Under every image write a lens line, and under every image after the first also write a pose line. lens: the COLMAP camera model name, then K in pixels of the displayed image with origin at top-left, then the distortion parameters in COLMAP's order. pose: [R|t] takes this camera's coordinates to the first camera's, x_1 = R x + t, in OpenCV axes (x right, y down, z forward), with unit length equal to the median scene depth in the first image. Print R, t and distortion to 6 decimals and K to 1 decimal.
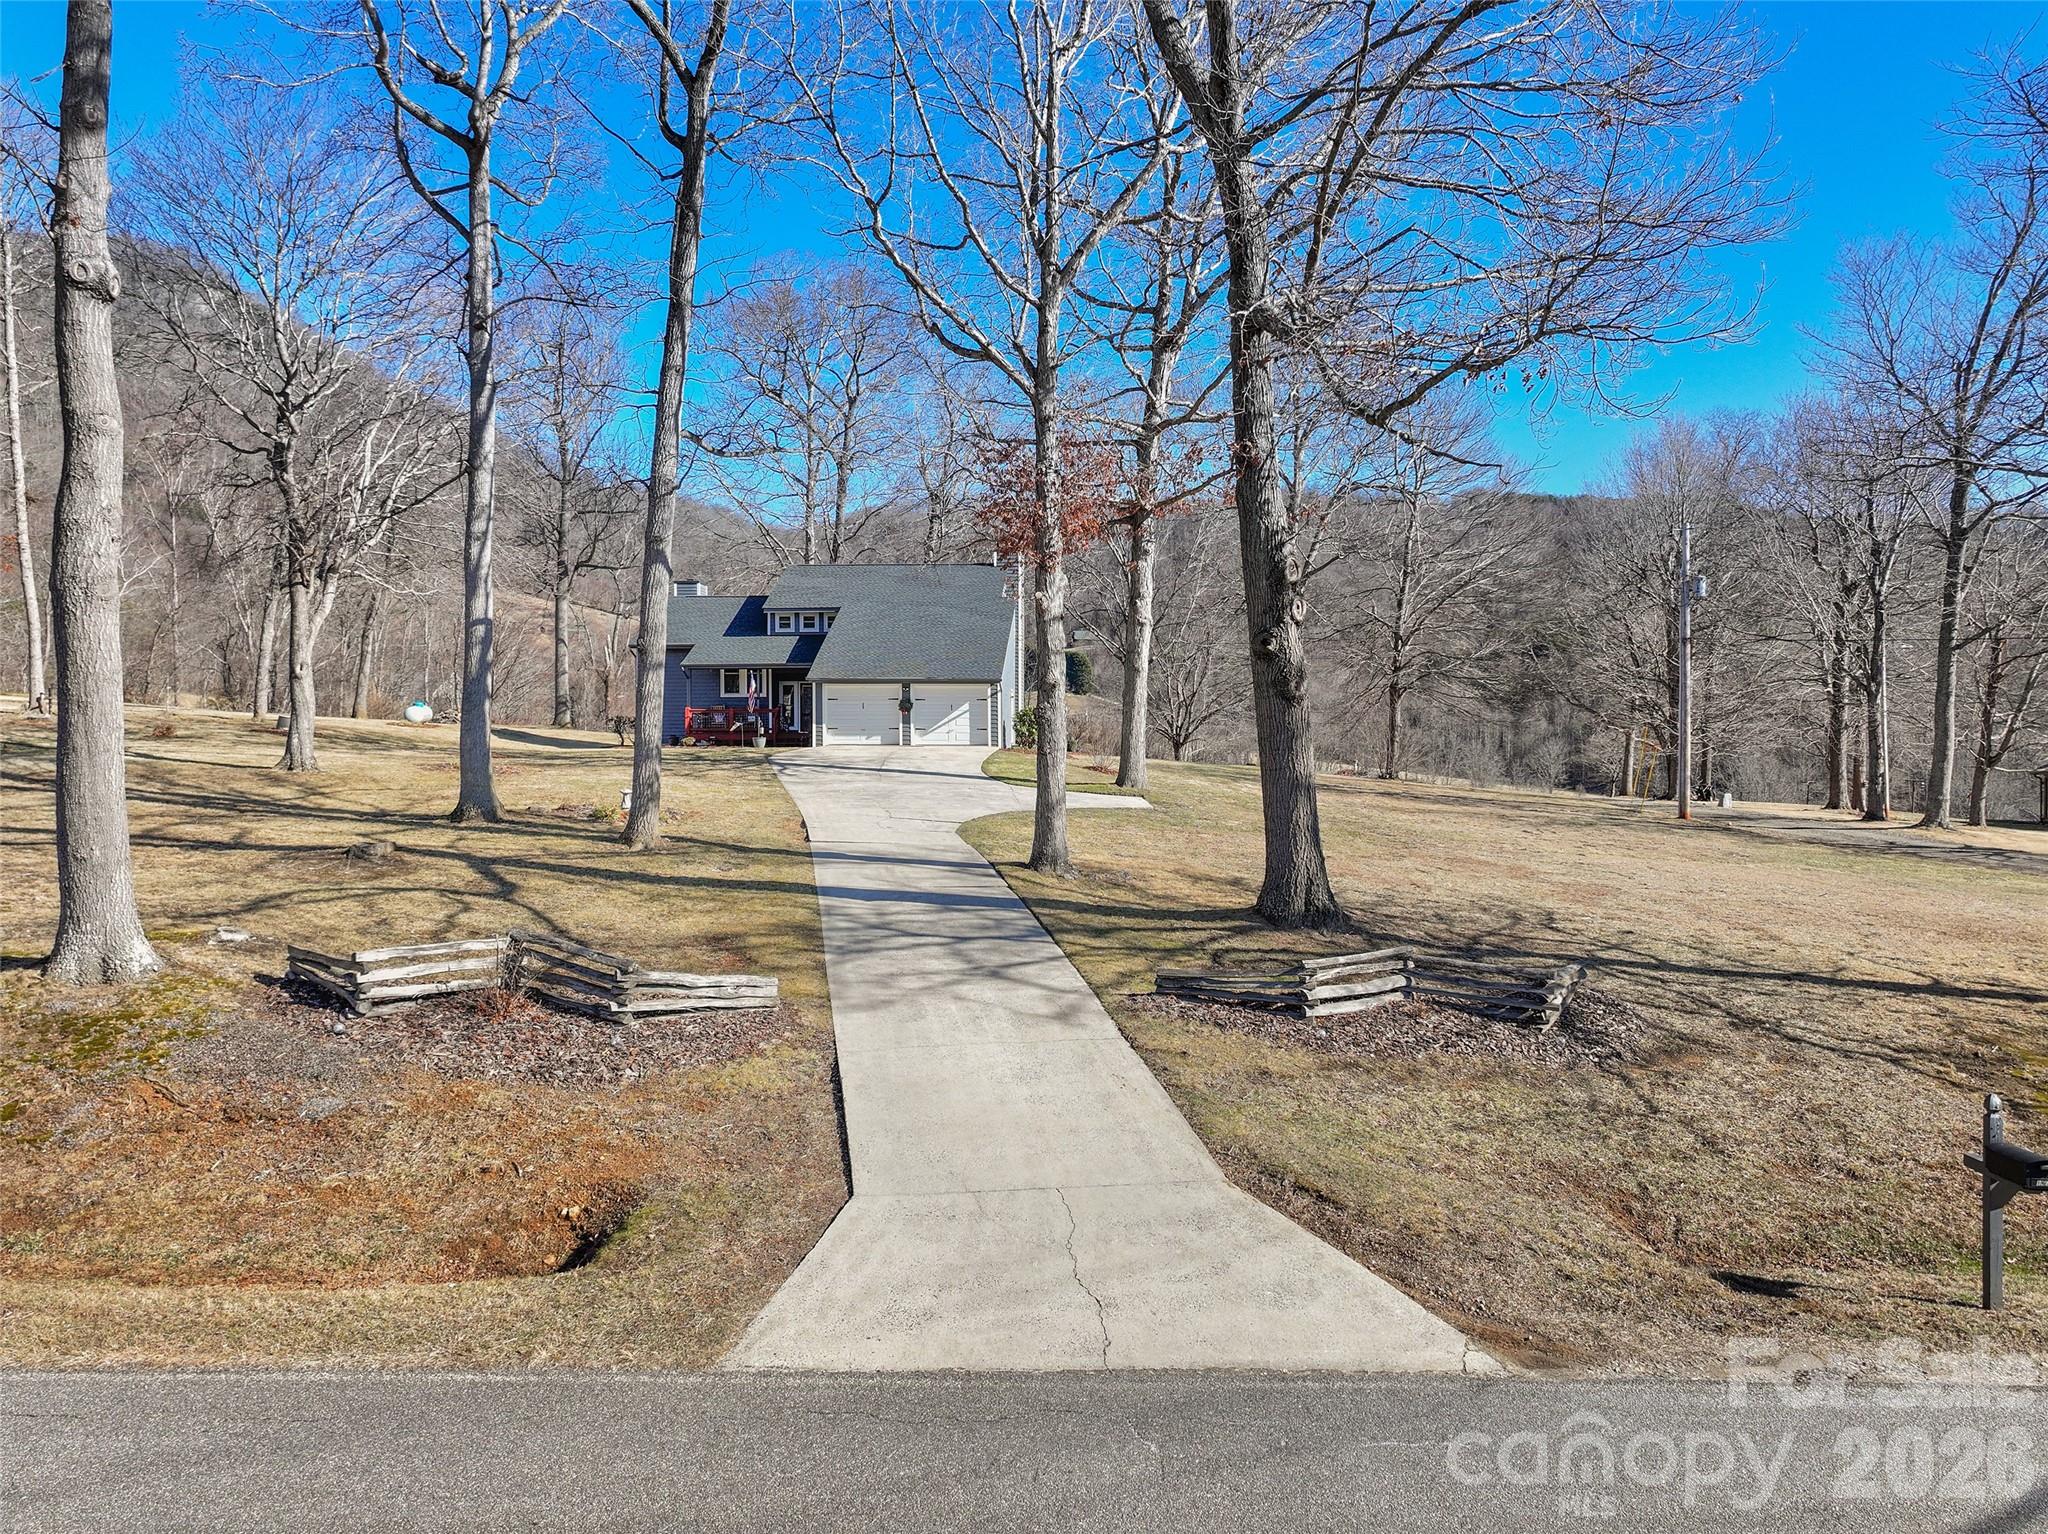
lens RADIAL K [[1418.6, 0, 1024.8], [0, 1418.6, 762.5], [0, 0, 1]] dist [-0.004732, -0.004594]
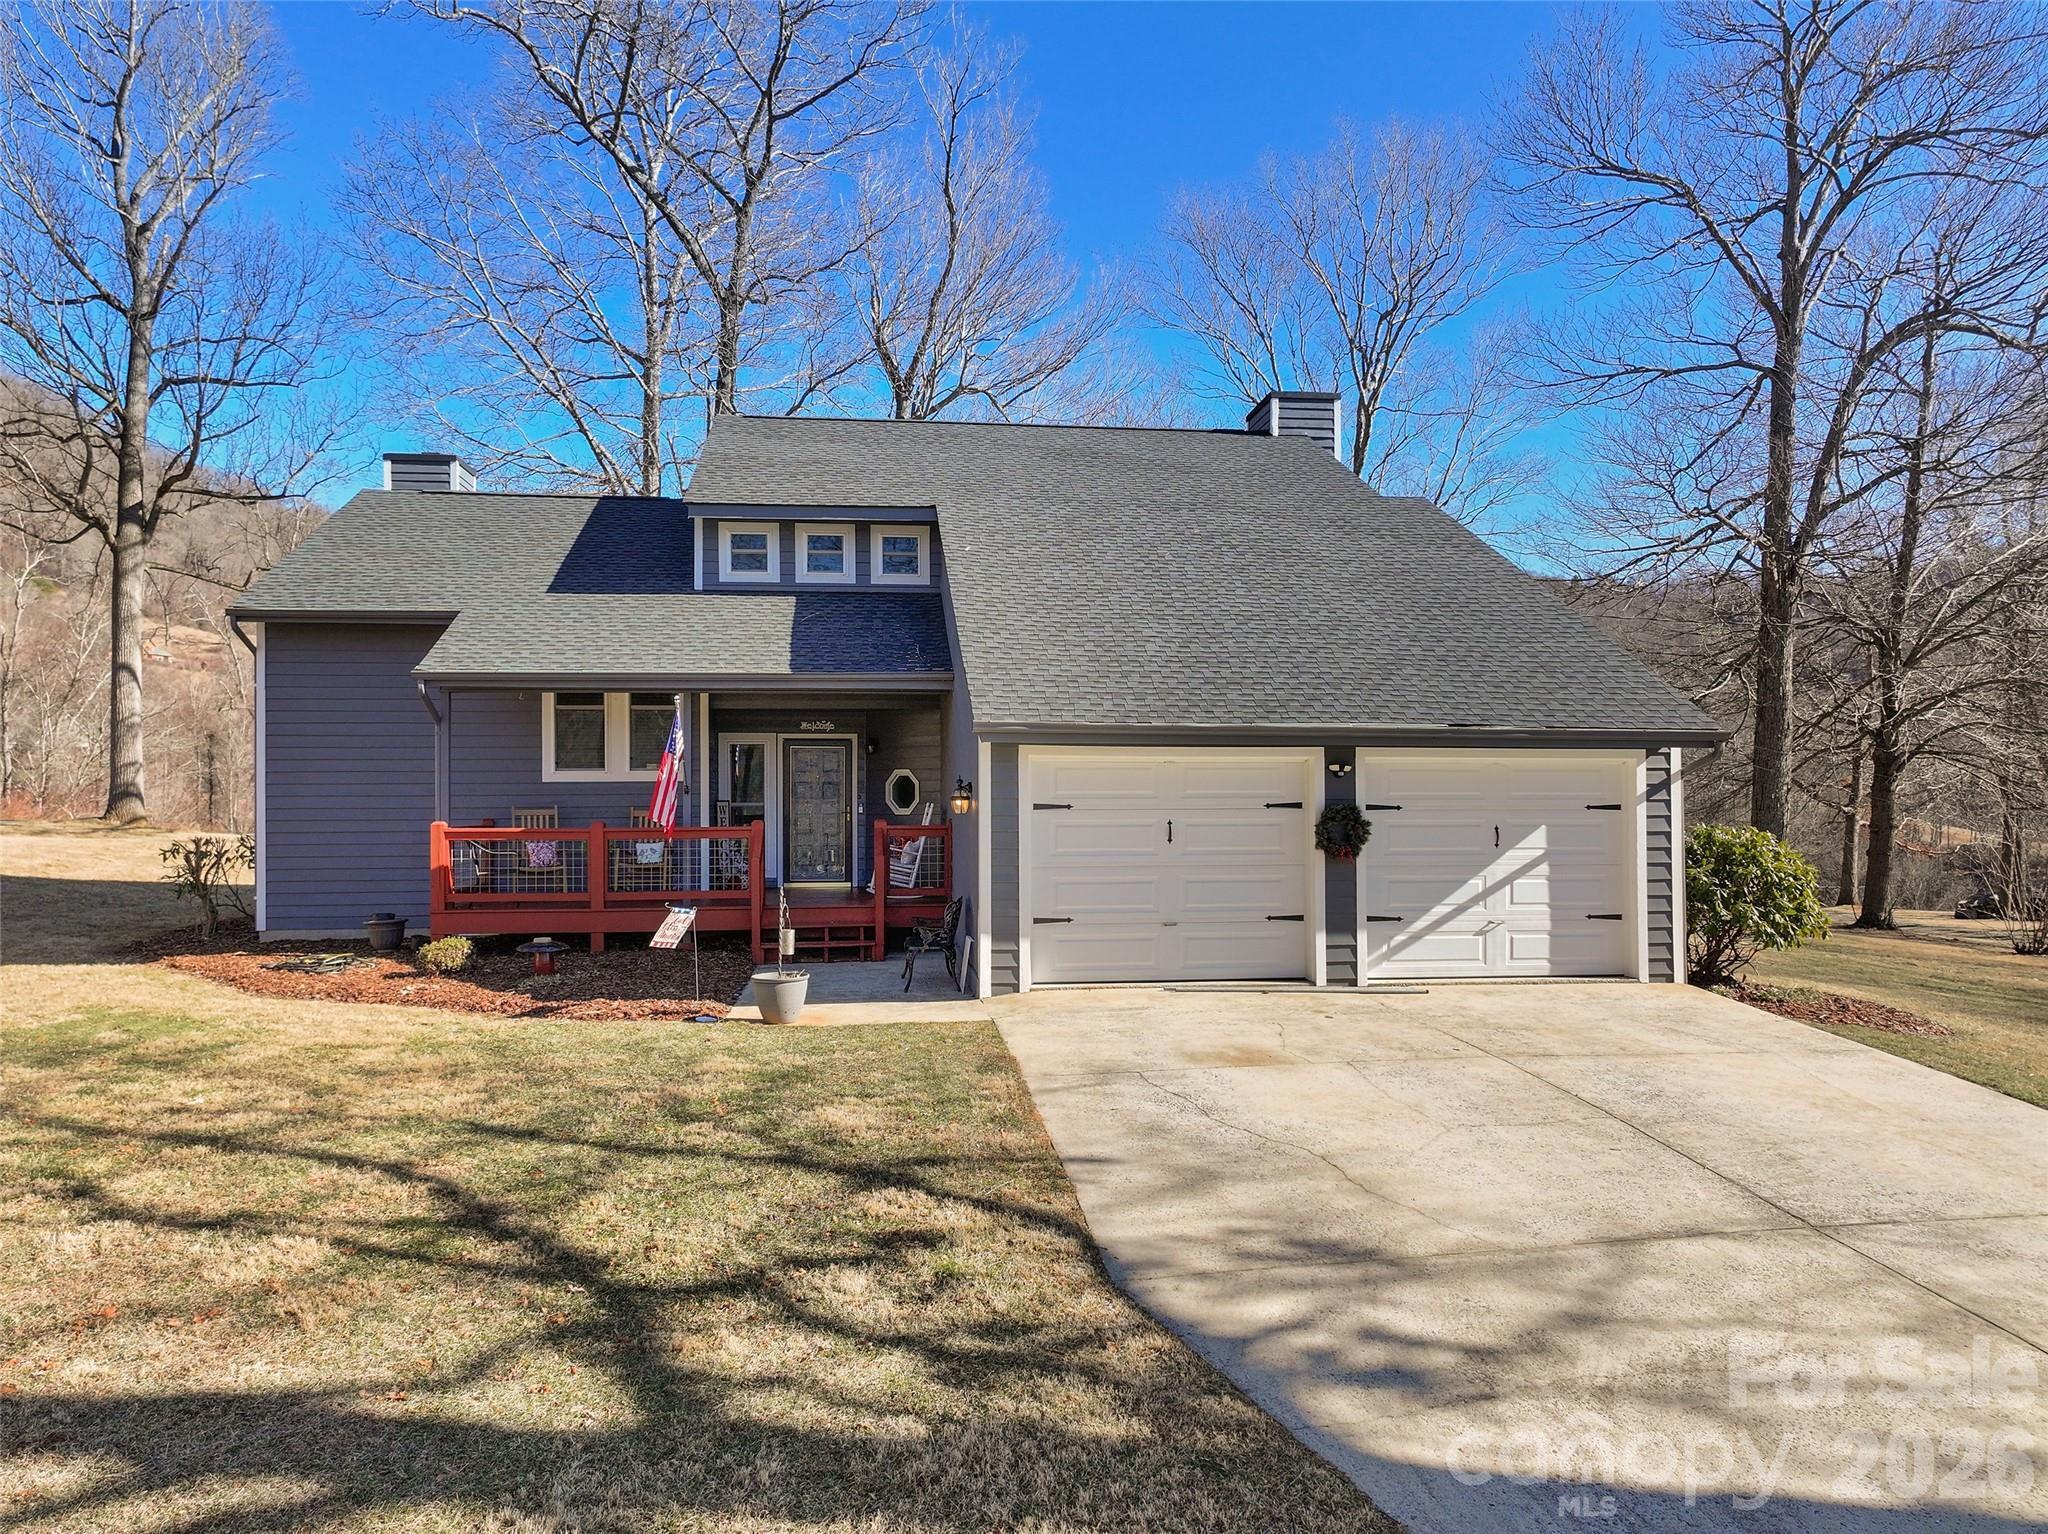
lens RADIAL K [[1418.6, 0, 1024.1], [0, 1418.6, 771.0], [0, 0, 1]] dist [-0.004732, -0.004594]
pose [[0.980597, 0.001510, 0.196031, -0.171653], [0.003767, 0.999640, -0.026547, -0.039537], [-0.196000, 0.026771, 0.980238, 0.670183]]
